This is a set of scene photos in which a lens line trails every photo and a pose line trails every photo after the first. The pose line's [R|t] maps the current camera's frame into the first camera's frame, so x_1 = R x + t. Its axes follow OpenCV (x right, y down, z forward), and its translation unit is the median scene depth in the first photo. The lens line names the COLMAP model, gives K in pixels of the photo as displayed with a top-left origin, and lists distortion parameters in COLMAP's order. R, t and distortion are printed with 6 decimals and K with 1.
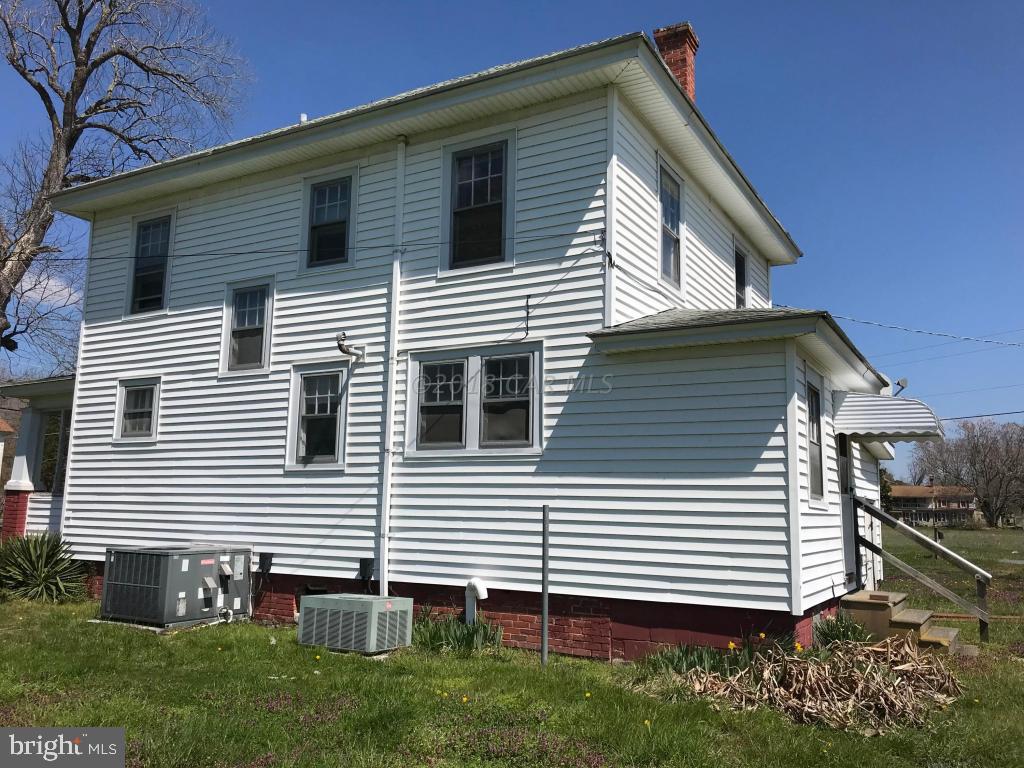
lens RADIAL K [[769.9, 0, 512.0], [0, 769.9, 384.0], [0, 0, 1]] dist [0.059265, -0.001414]
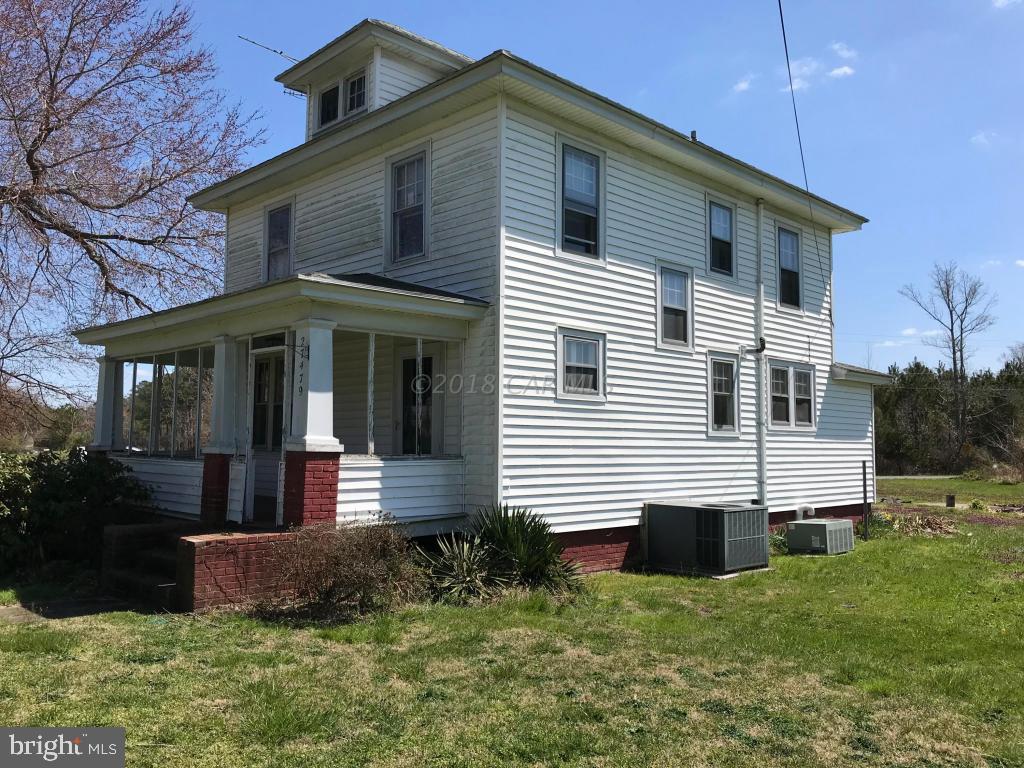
lens RADIAL K [[845.5, 0, 512.0], [0, 845.5, 384.0], [0, 0, 1]] dist [0.002721, -0.001251]
pose [[0.300794, 0.065070, 0.951467, -1.651415], [-0.134897, 0.990542, -0.025097, 0.104787], [-0.944101, -0.120801, 0.306726, 0.885561]]
